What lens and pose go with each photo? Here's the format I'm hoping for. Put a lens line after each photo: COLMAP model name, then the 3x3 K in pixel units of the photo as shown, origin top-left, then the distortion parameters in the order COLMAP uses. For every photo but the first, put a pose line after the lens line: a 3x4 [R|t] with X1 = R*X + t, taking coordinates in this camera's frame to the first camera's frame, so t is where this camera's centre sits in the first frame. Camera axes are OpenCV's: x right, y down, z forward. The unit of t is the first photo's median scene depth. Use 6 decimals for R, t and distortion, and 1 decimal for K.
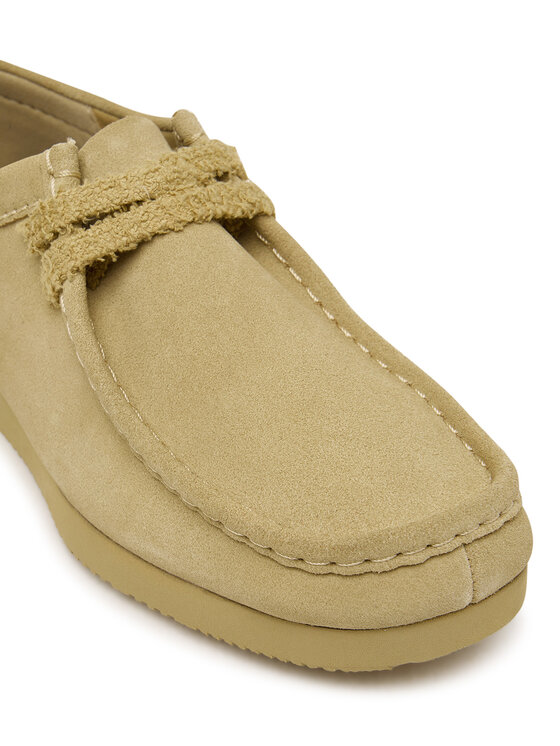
lens RADIAL K [[1310.1, 0, 283.3], [0, 1310.1, 374.7], [0, 0, 1]] dist [-0.021843, 0.000000]
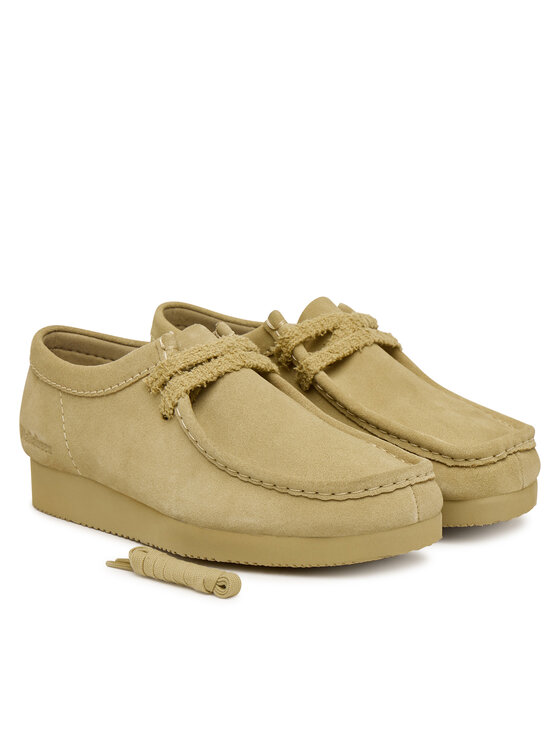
lens RADIAL K [[2191.7, 0, 279.1], [0, 2191.7, 372.7], [0, 0, 1]] dist [0.171667, 0.000000]
pose [[0.980809, -0.038171, 0.191198, -0.626157], [0.108862, 0.920765, -0.374622, 1.085182], [-0.161749, 0.388246, 0.907250, -1.880135]]
